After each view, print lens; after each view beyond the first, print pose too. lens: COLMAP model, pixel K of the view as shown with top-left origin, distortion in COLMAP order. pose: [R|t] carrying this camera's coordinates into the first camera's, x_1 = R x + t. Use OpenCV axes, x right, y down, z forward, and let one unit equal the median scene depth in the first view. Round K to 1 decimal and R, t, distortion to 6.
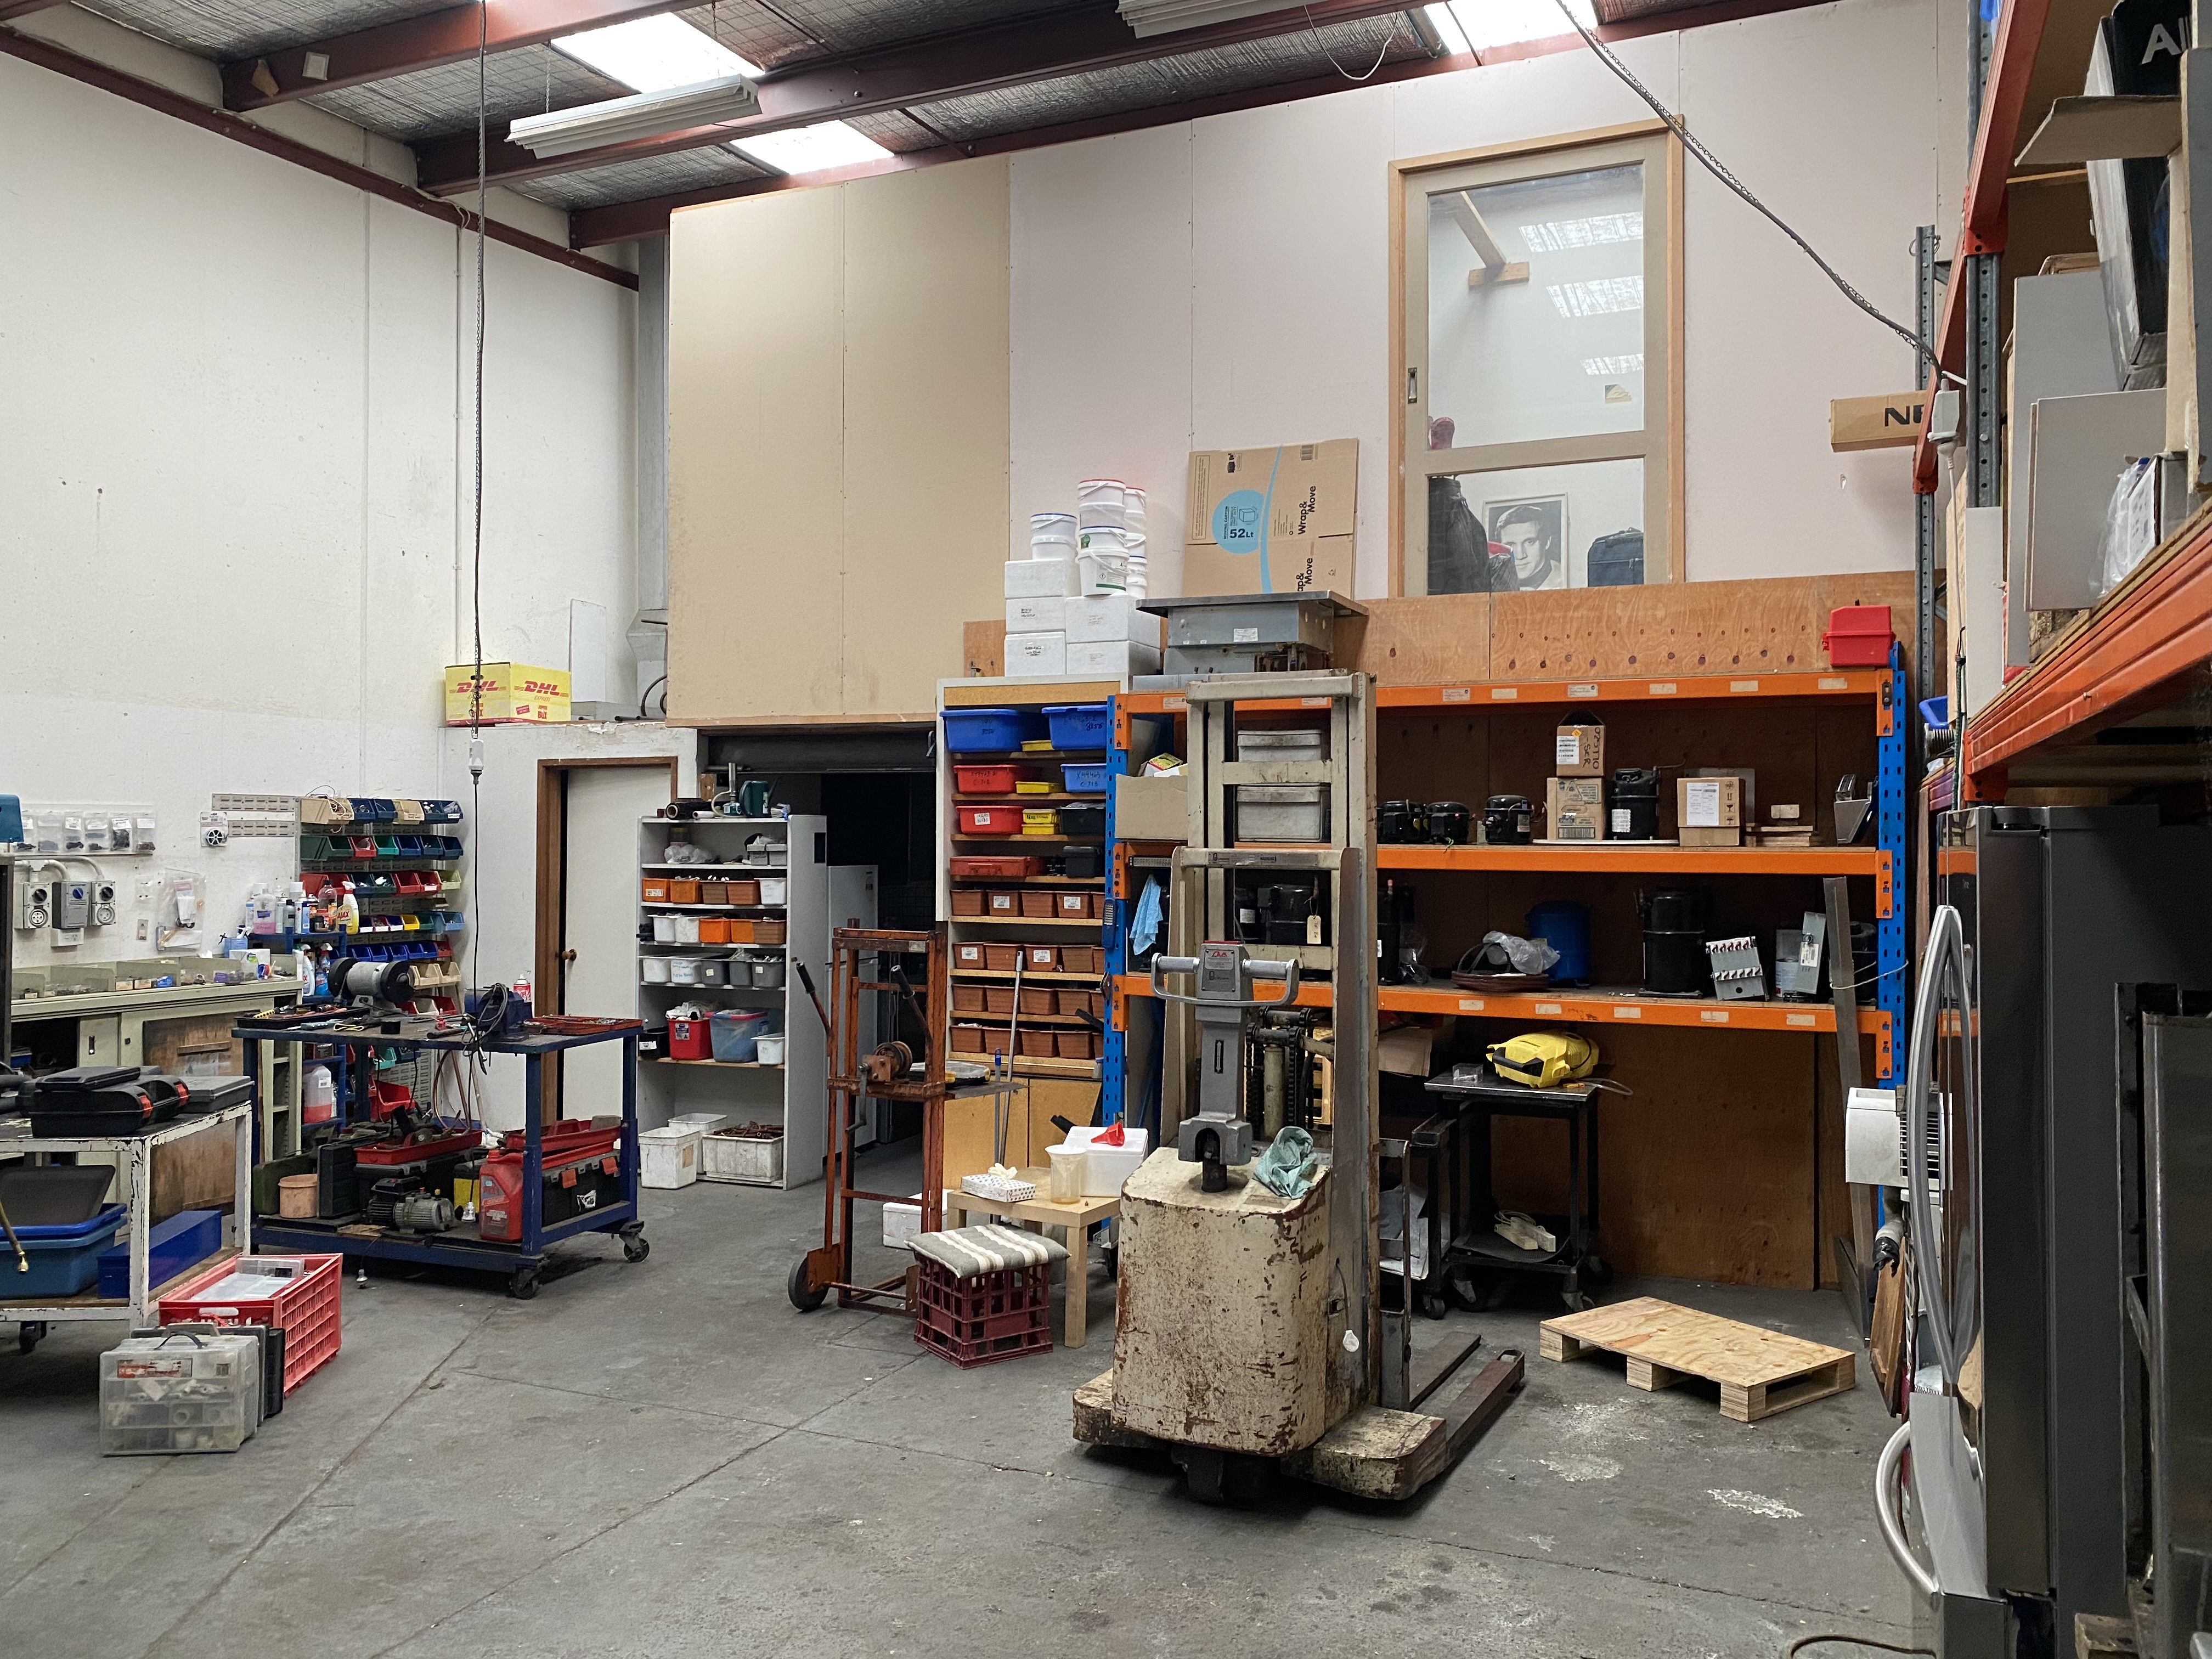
lens RADIAL K [[1682.9, 0, 1106.4], [0, 1682.9, 827.3], [0, 0, 1]] dist [0.032270, -0.022618]
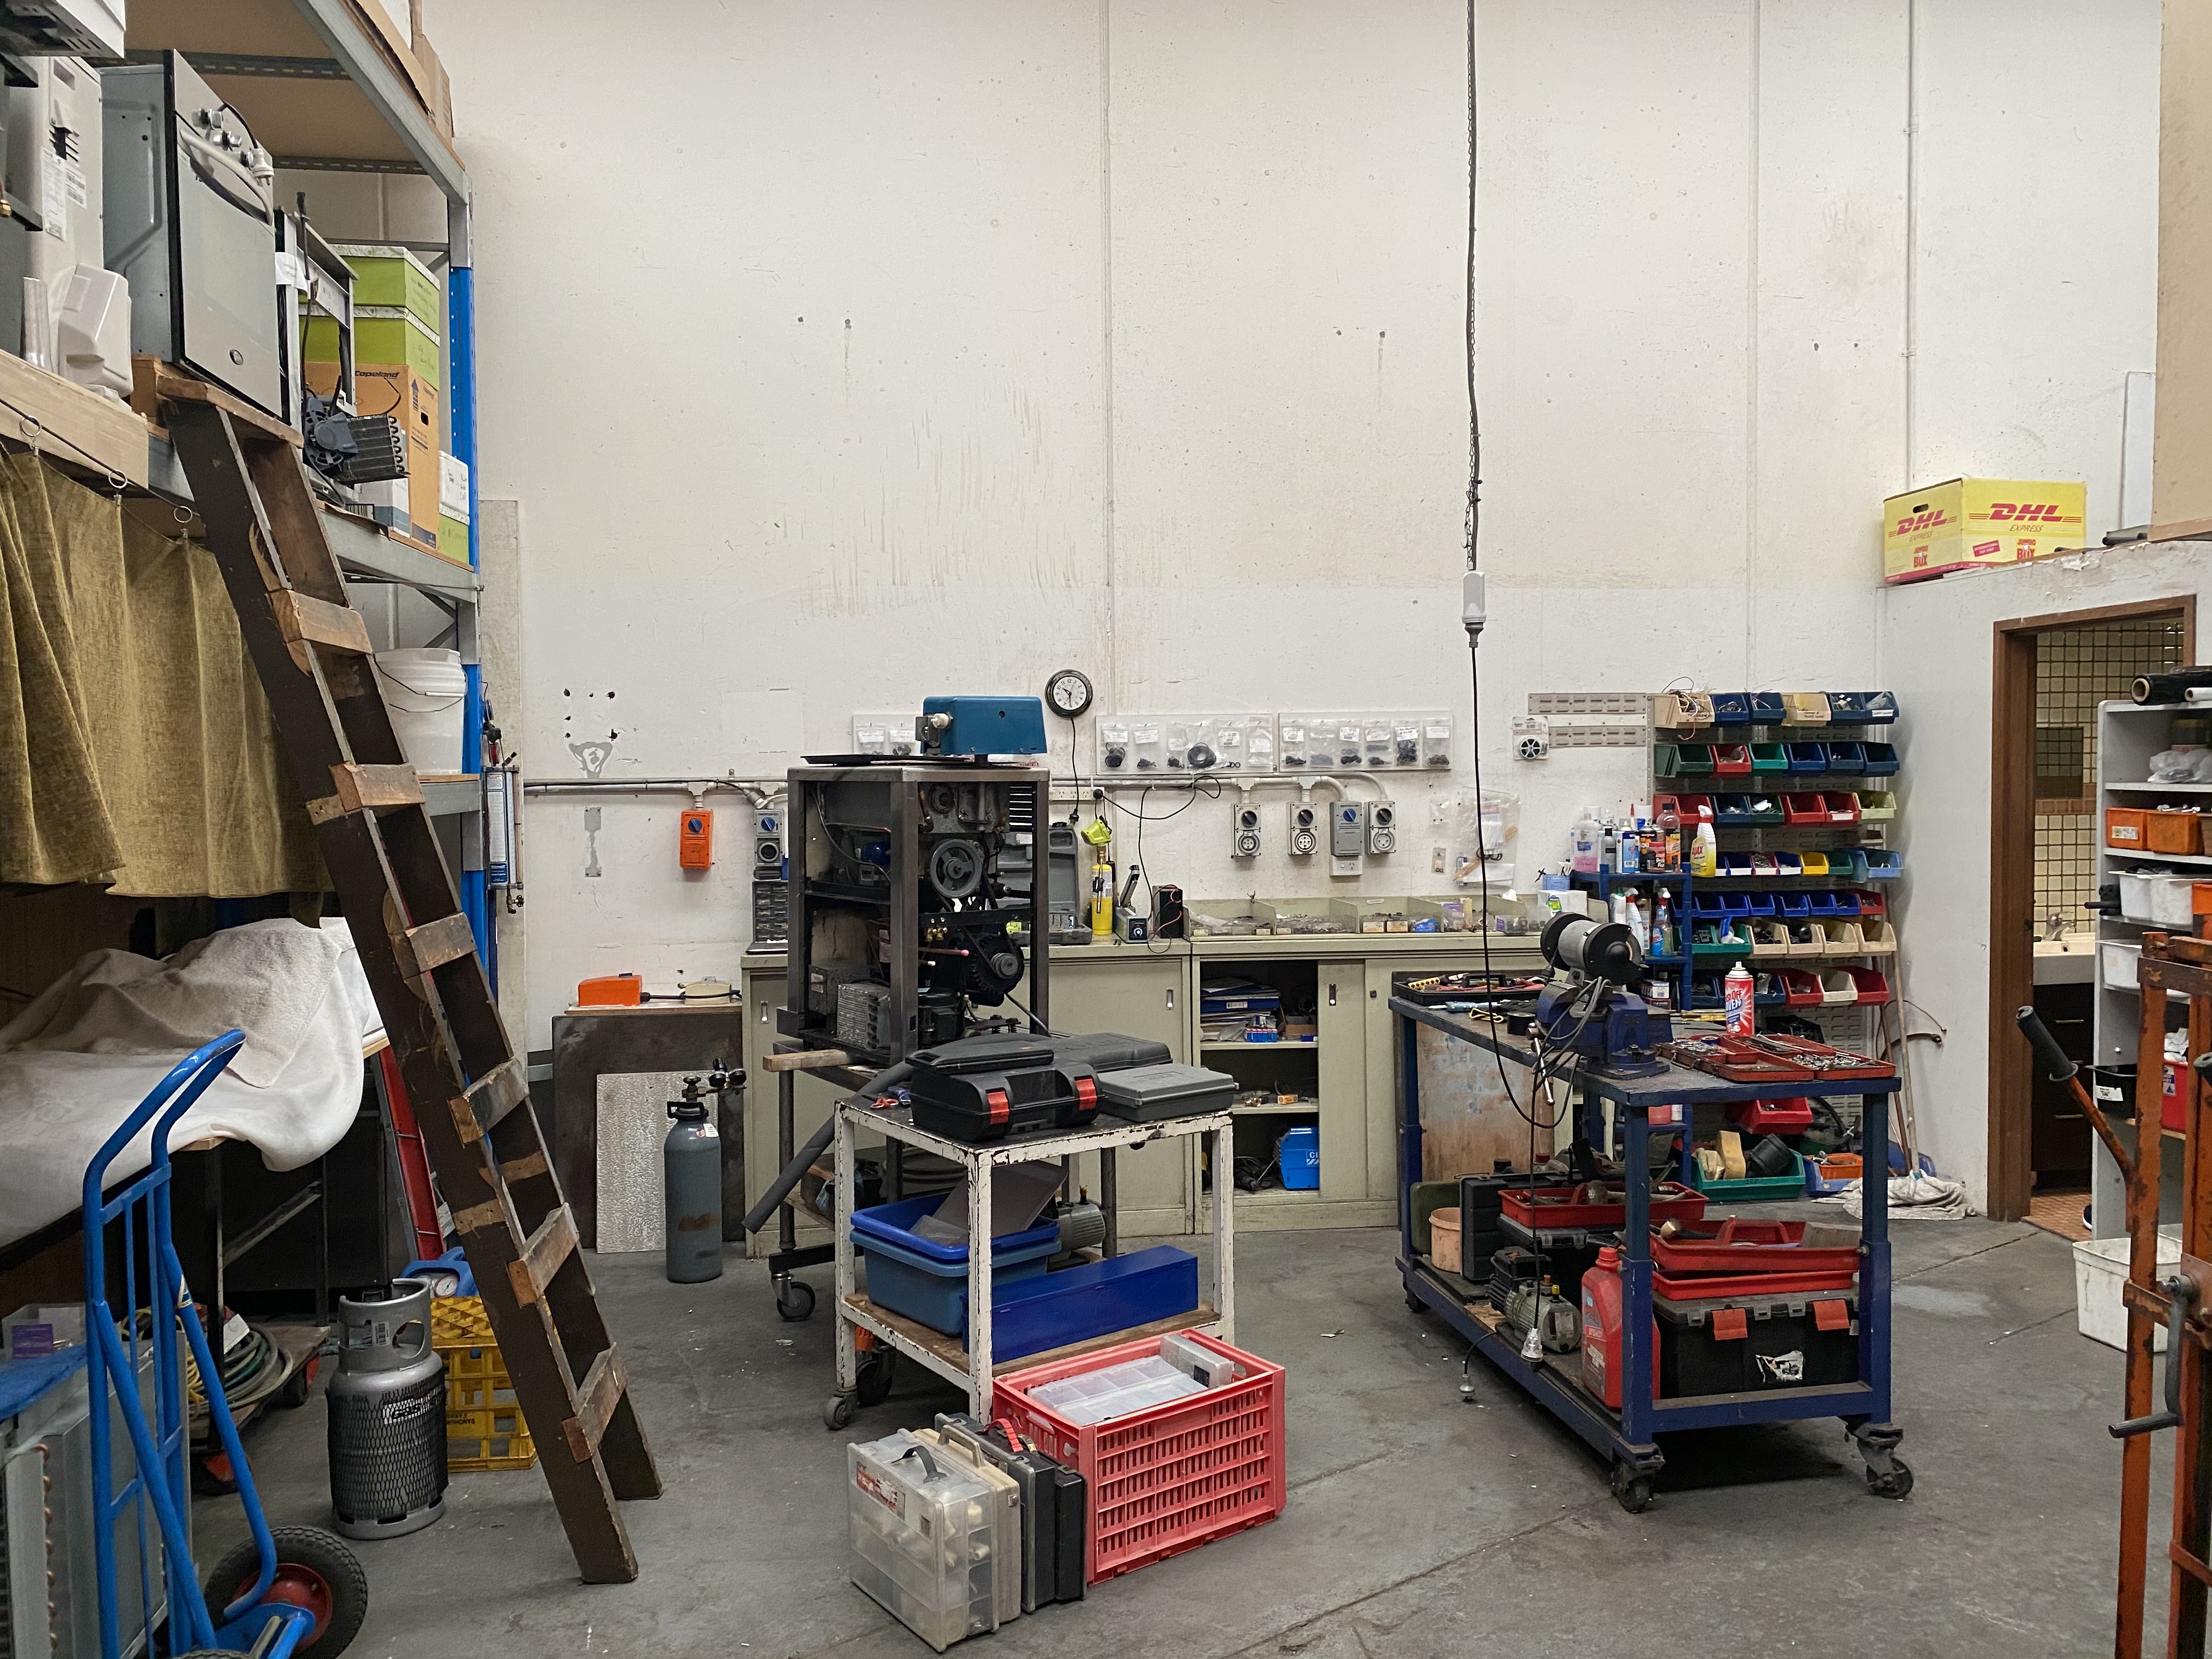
lens RADIAL K [[1682.9, 0, 1102.8], [0, 1682.9, 828.3], [0, 0, 1]] dist [0.032270, -0.022618]
pose [[0.519737, 0.025468, -0.853947, 0.048414], [0.015667, 0.999103, 0.039332, 0.009039], [0.854183, -0.033821, 0.518872, 0.406508]]
